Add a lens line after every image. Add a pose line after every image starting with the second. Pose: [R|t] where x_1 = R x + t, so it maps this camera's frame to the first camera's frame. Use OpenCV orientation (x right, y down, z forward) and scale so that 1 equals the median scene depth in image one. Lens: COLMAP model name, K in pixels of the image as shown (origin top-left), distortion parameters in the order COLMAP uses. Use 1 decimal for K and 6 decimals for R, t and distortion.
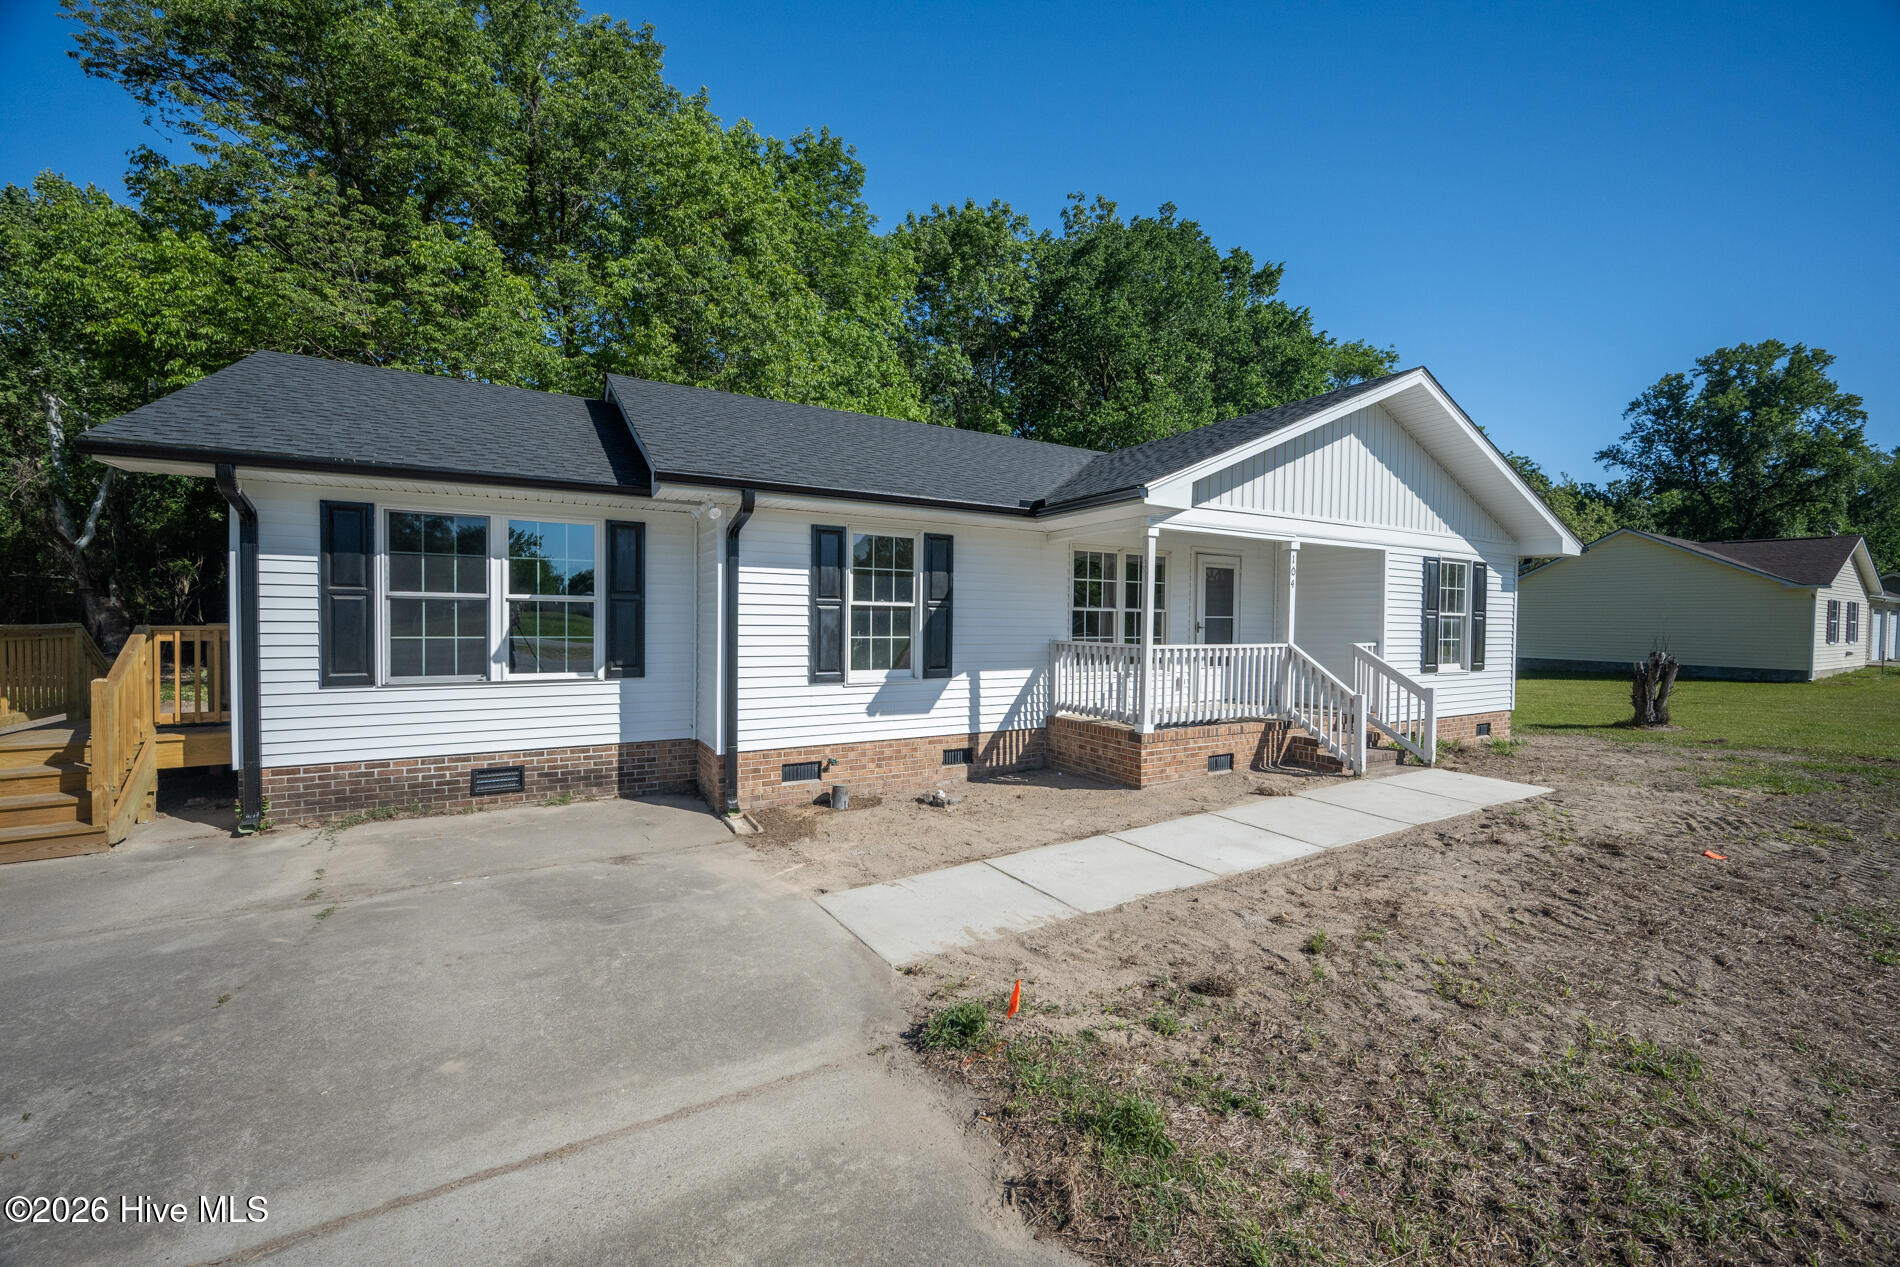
lens RADIAL K [[741.0, 0, 945.8], [0, 741.0, 636.5], [0, 0, 1]] dist [-0.001783, -0.000124]
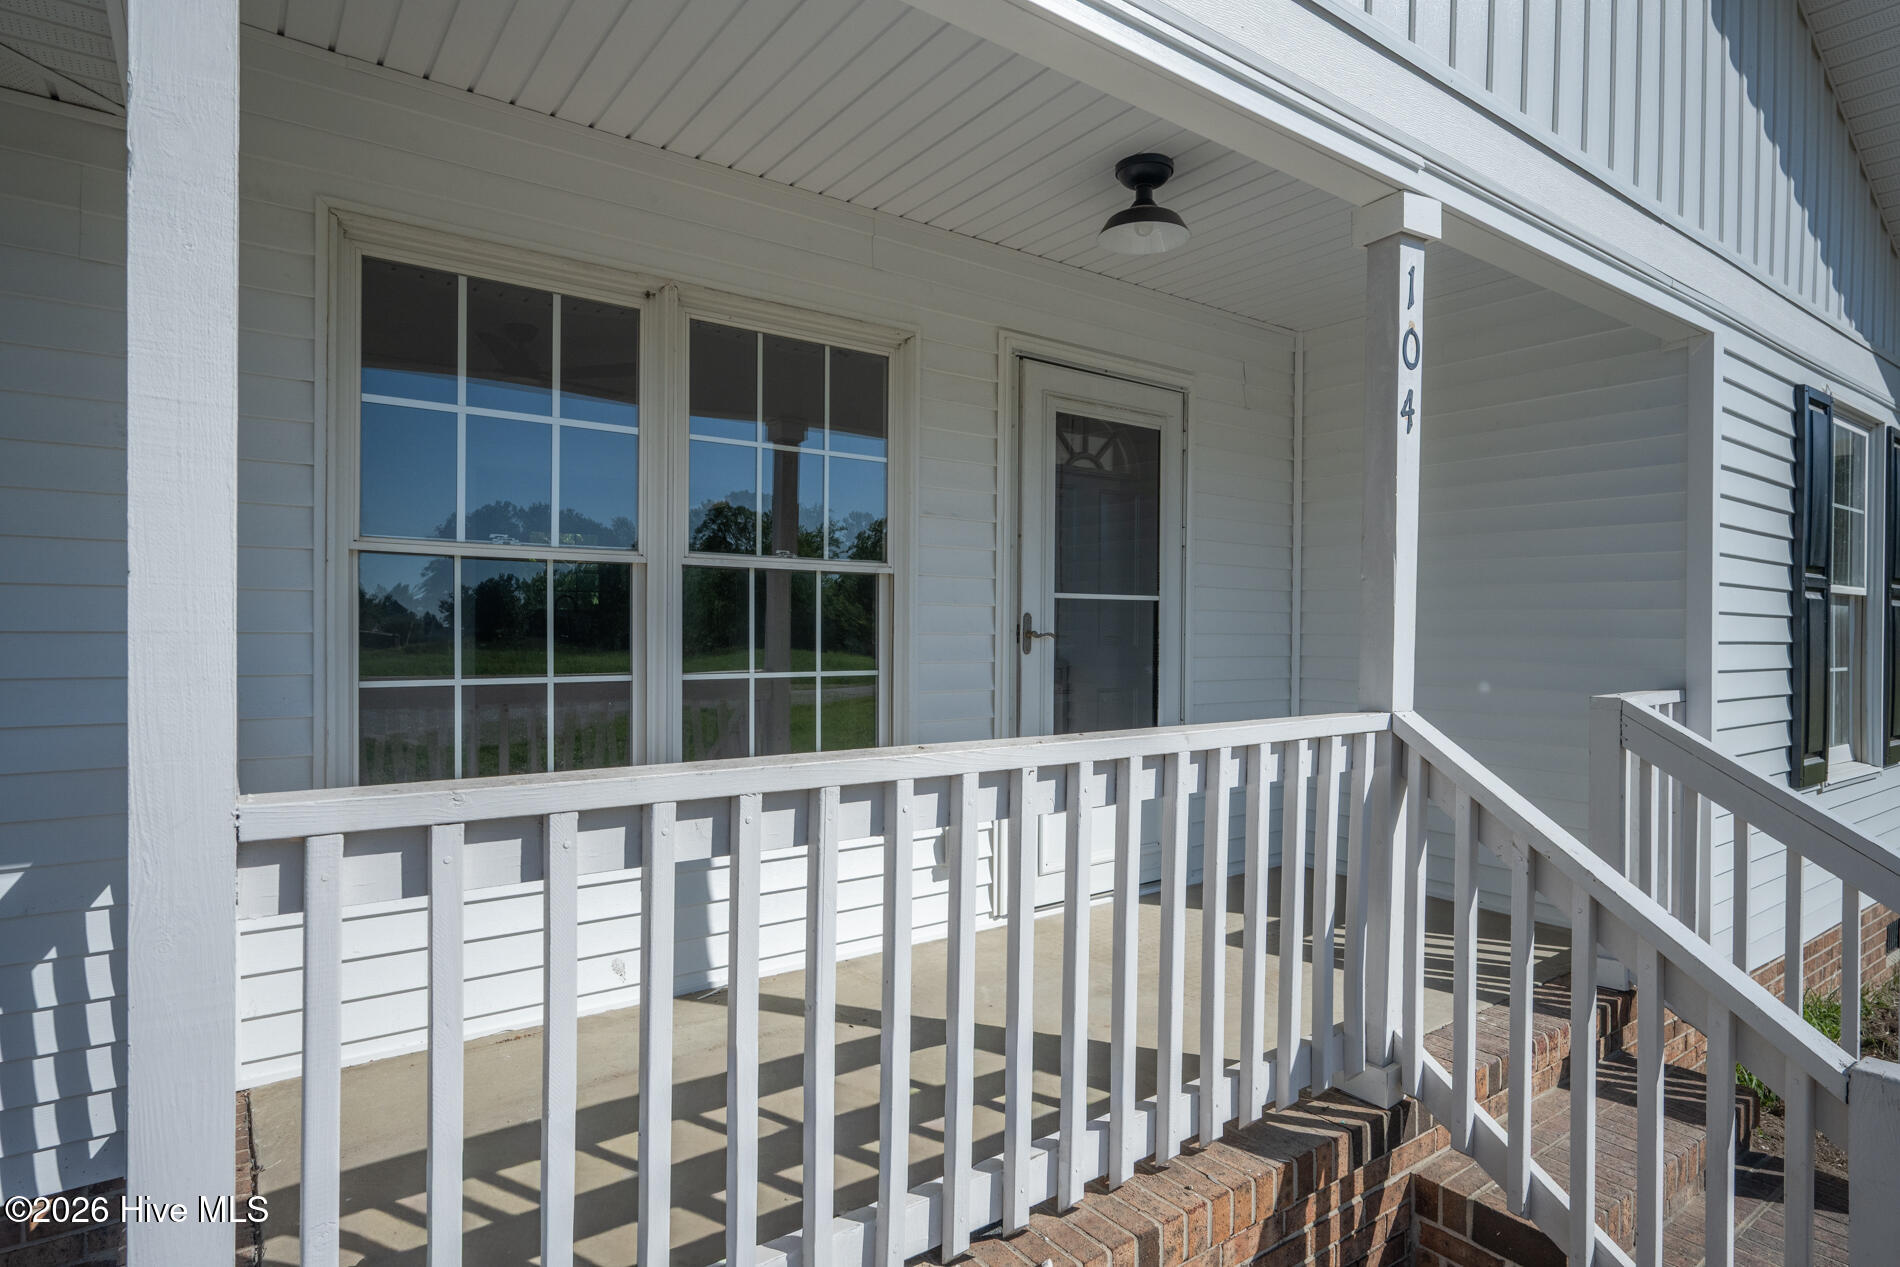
lens RADIAL K [[1018.5, 0, 933.9], [0, 1018.5, 634.7], [0, 0, 1]] dist [-0.002777, -0.000406]
pose [[0.994536, -0.002492, 0.104367, 0.317970], [0.003985, 0.999893, -0.014095, -0.008107], [-0.104321, 0.014434, 0.994439, 0.753946]]
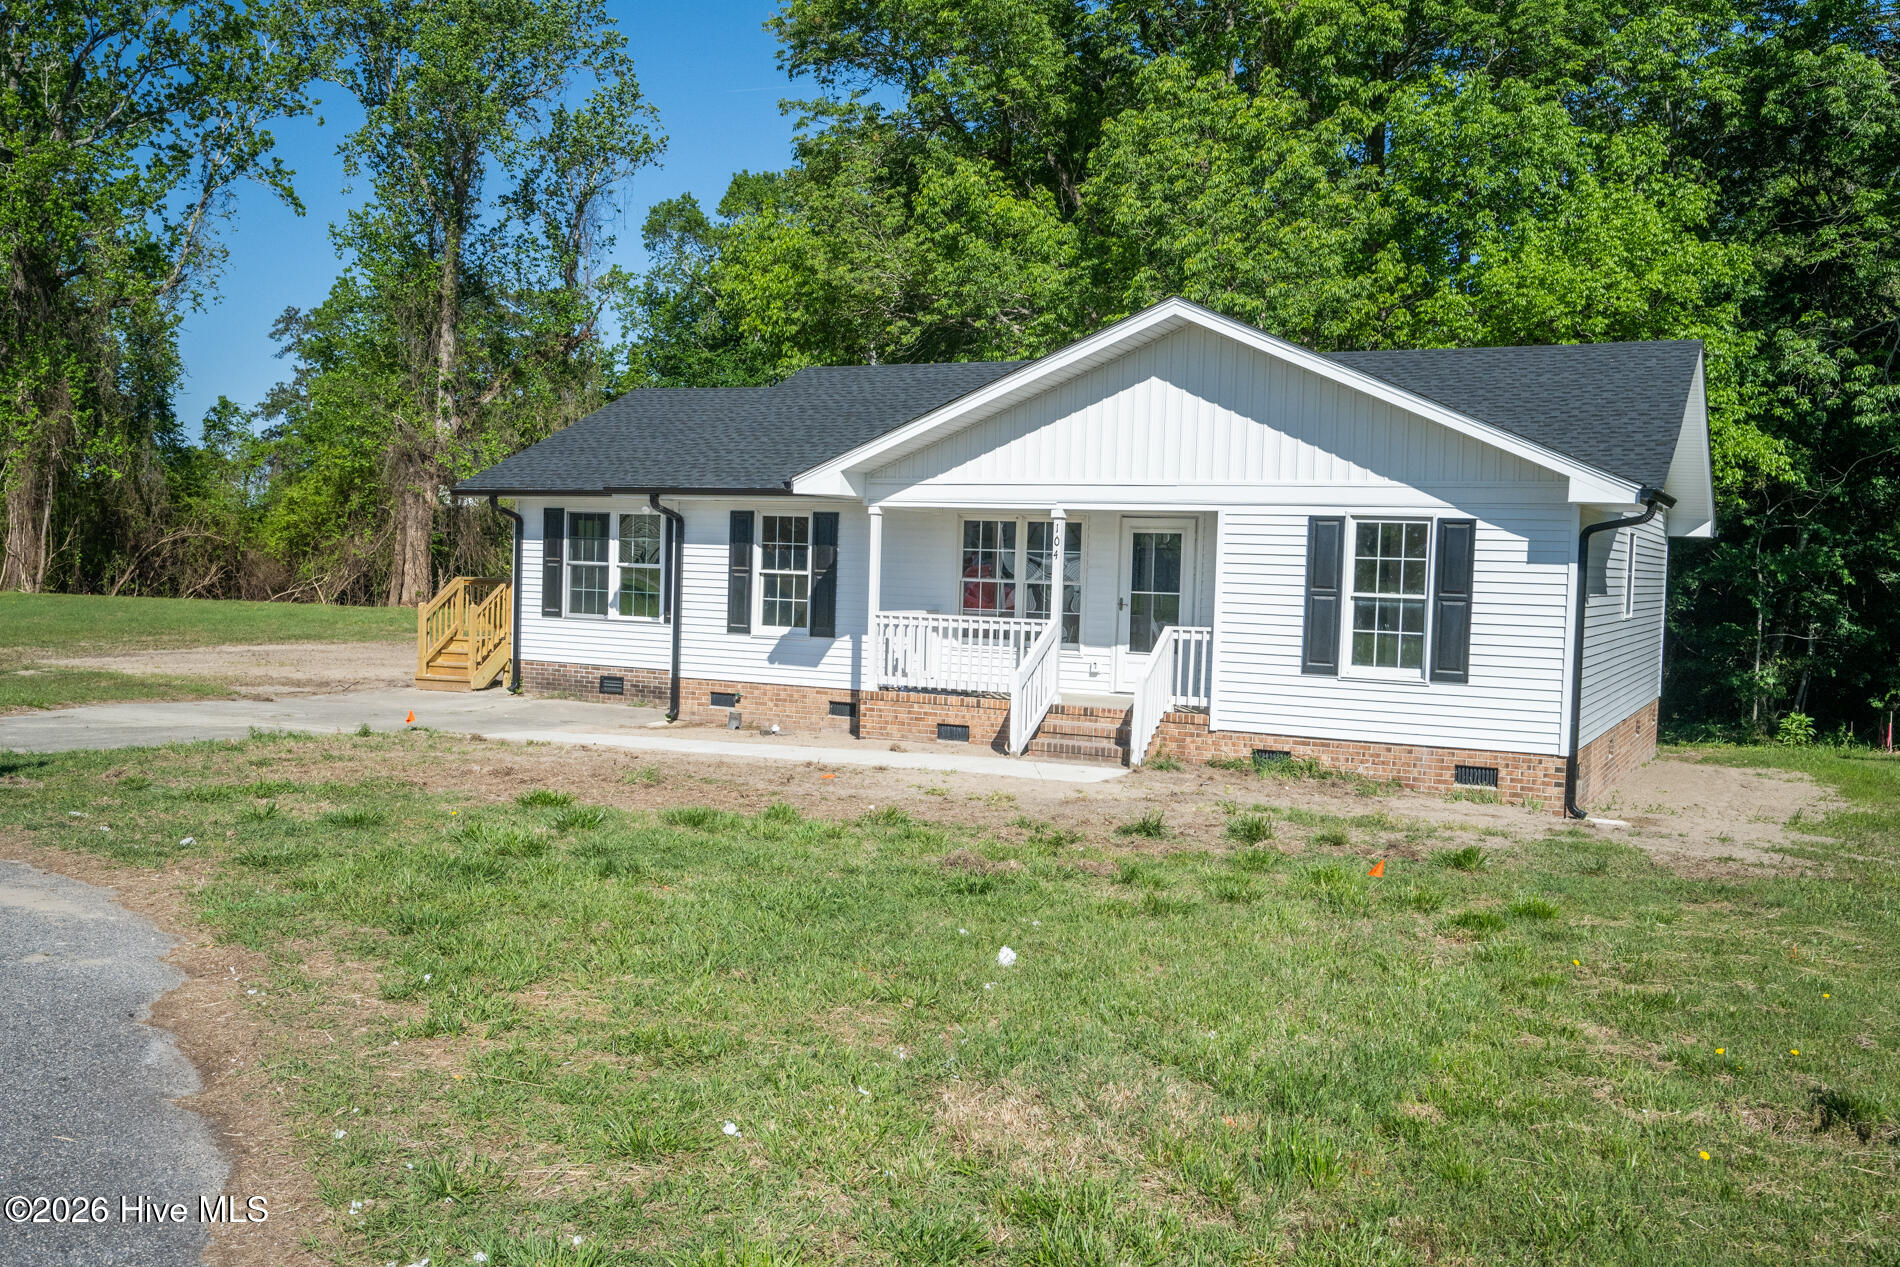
lens RADIAL K [[1660.8, 0, 950.1], [0, 1660.8, 630.1], [0, 0, 1]] dist [-0.011958, 0.002102]
pose [[0.546045, 0.038405, -0.836875, 2.154156], [-0.048436, 0.998725, 0.014229, -0.000626], [0.836355, 0.032765, 0.547208, -0.236115]]
